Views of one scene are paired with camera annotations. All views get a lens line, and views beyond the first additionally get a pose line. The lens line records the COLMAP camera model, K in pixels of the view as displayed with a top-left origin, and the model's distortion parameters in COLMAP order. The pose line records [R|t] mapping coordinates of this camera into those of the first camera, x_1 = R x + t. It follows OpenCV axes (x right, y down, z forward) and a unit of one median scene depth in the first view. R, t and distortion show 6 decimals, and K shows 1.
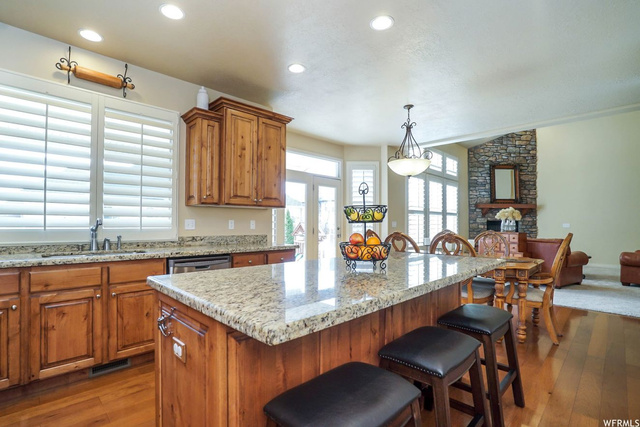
lens RADIAL K [[305.5, 0, 314.1], [0, 305.5, 219.6], [0, 0, 1]] dist [-0.034107, 0.010436]
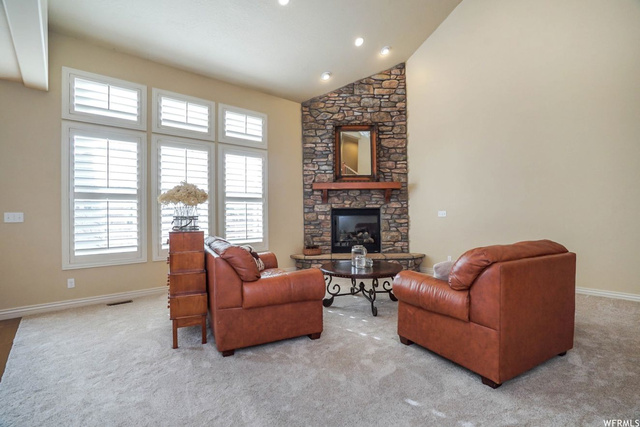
lens RADIAL K [[305.5, 0, 317.8], [0, 305.5, 209.3], [0, 0, 1]] dist [-0.034107, 0.010436]
pose [[0.998634, -0.015951, -0.049754, 0.577816], [0.015863, 0.999872, -0.002162, 0.006861], [0.049782, 0.001370, 0.998759, 0.318862]]
